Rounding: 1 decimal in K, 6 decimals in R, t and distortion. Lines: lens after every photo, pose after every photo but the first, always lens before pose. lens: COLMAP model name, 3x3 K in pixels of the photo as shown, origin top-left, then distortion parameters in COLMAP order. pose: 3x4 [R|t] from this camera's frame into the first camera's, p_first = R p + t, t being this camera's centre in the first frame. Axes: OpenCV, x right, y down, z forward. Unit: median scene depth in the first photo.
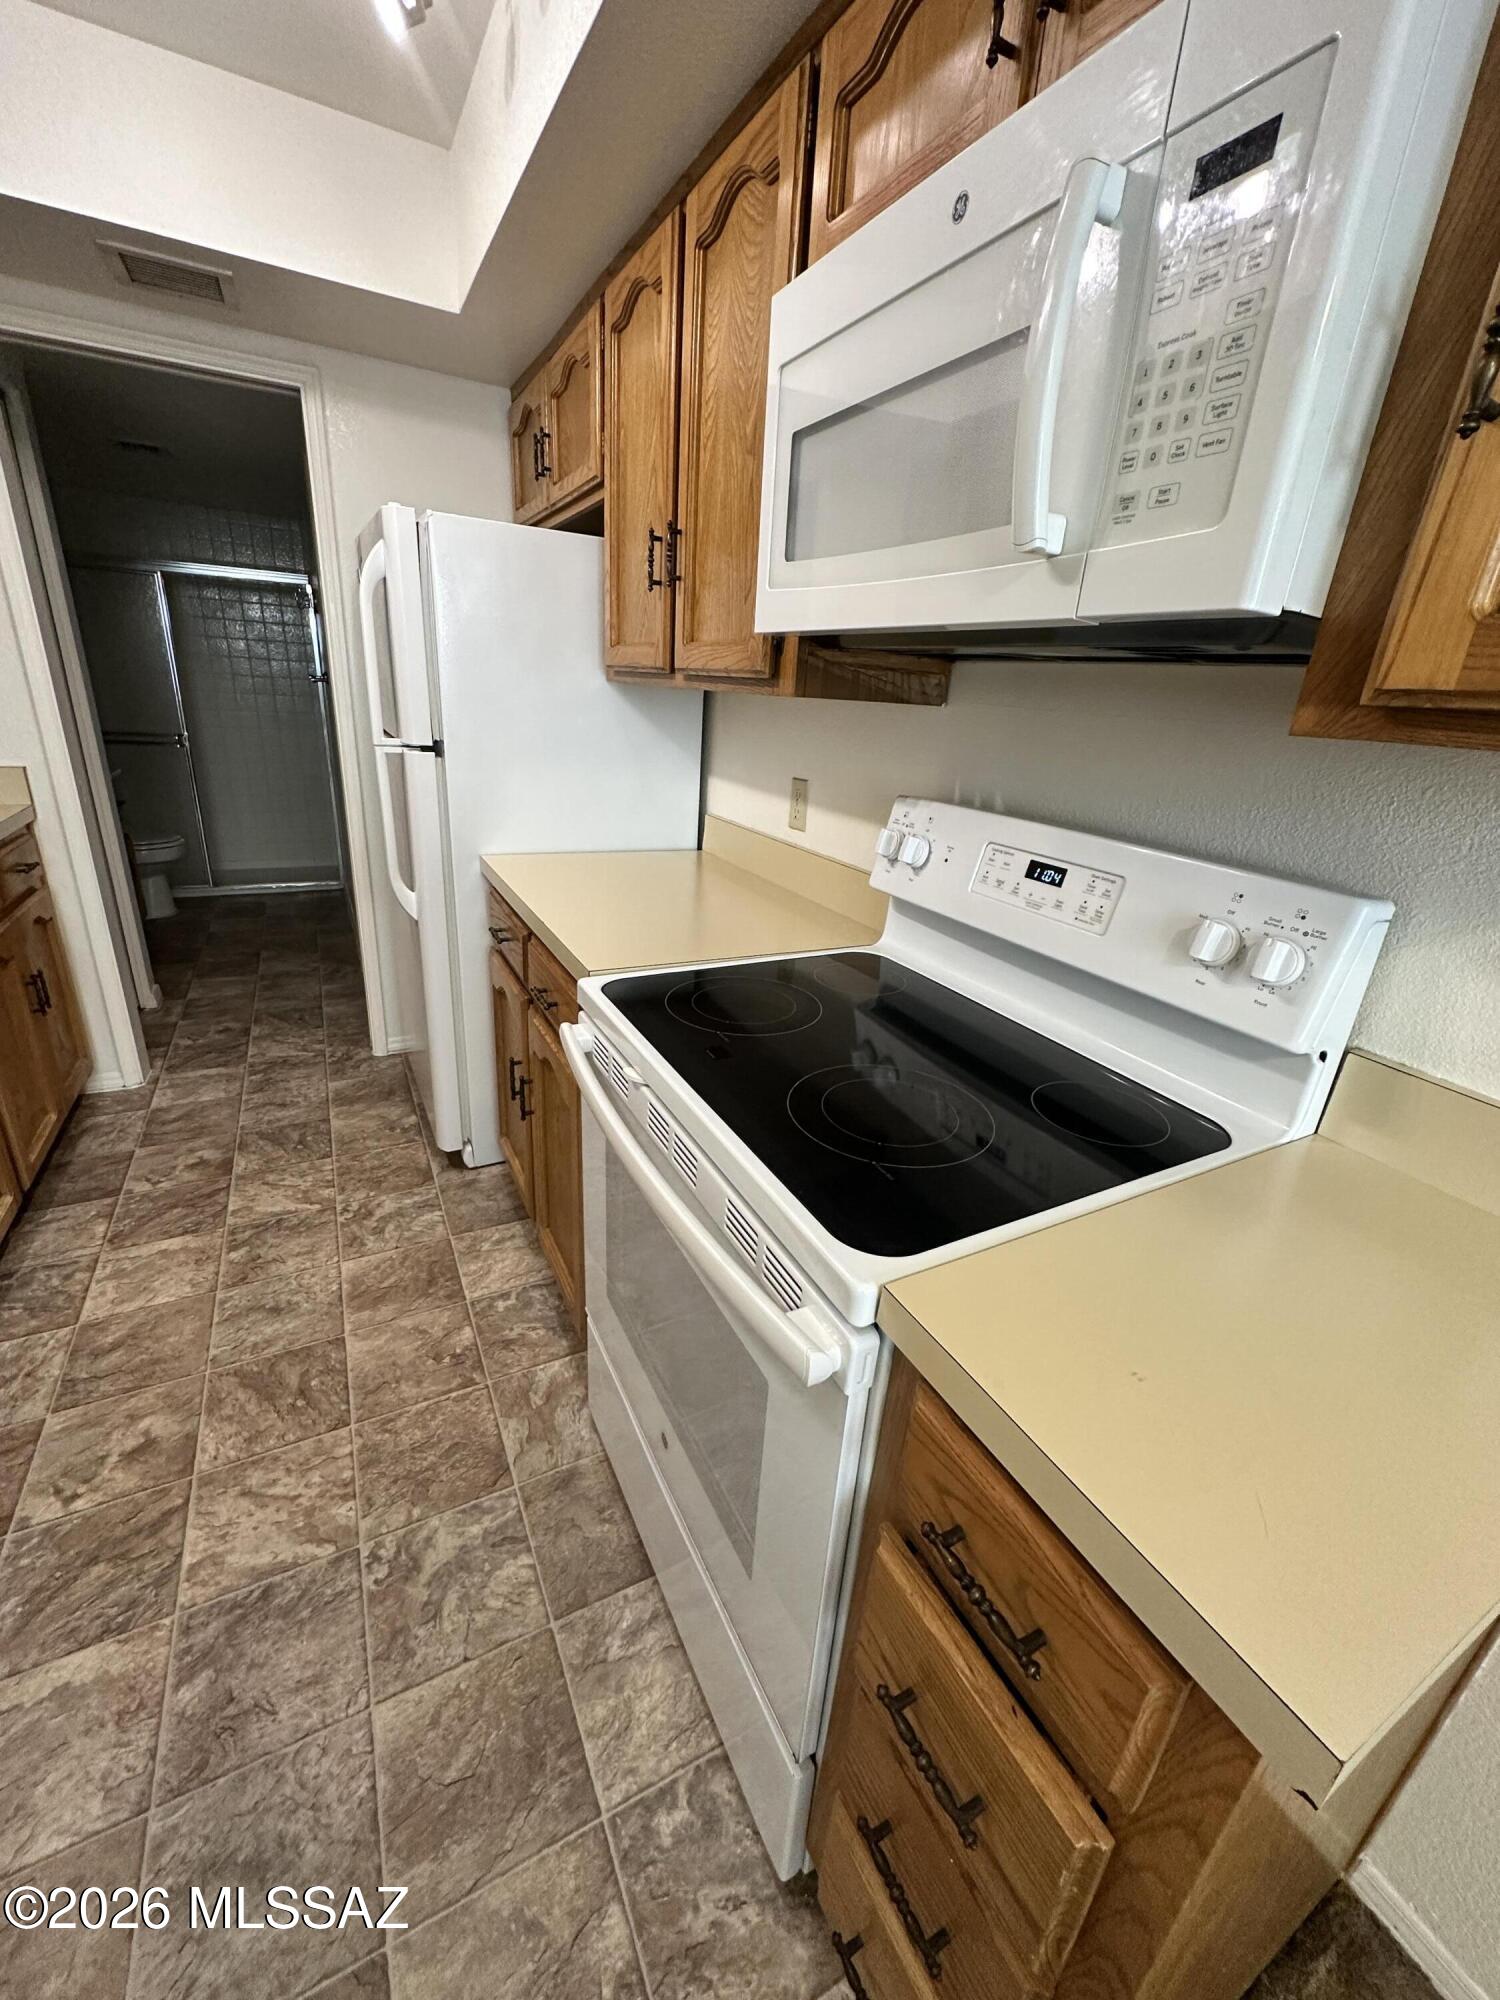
lens RADIAL K [[801.1, 0, 753.4], [0, 801.1, 1000.7], [0, 0, 1]] dist [-0.001415, 0.000264]
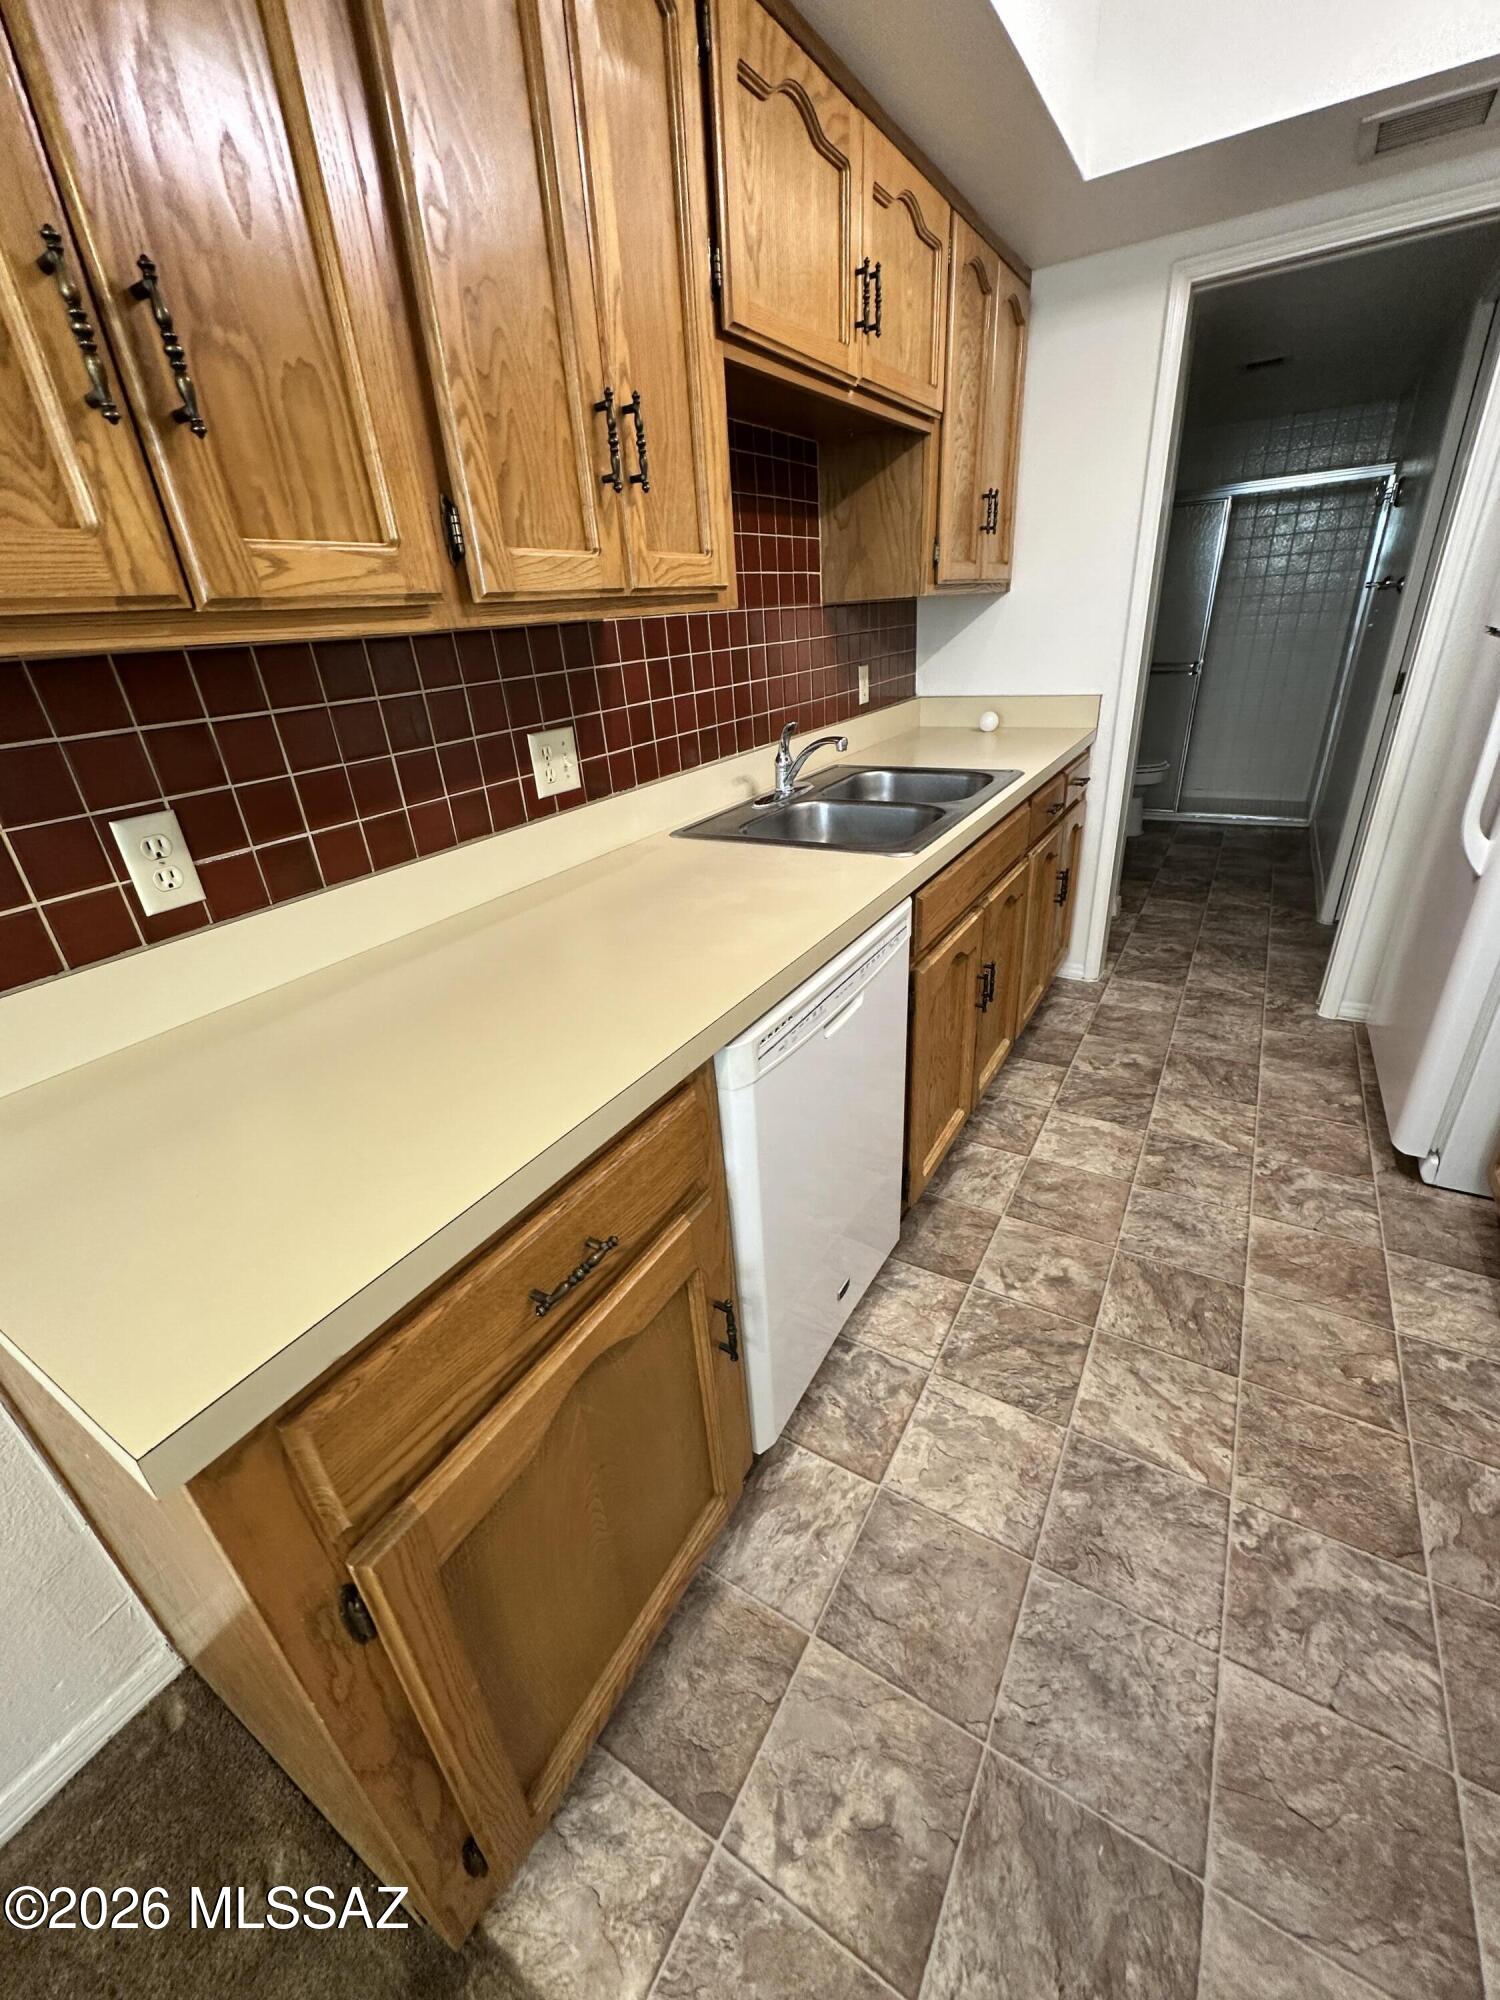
lens RADIAL K [[801.1, 0, 749.9], [0, 801.1, 1003.2], [0, 0, 1]] dist [-0.001415, 0.000264]
pose [[0.508781, 0.281677, -0.813511, -0.098531], [-0.212873, 0.956777, 0.198149, 0.018468], [0.834162, 0.072360, 0.546751, -0.044222]]
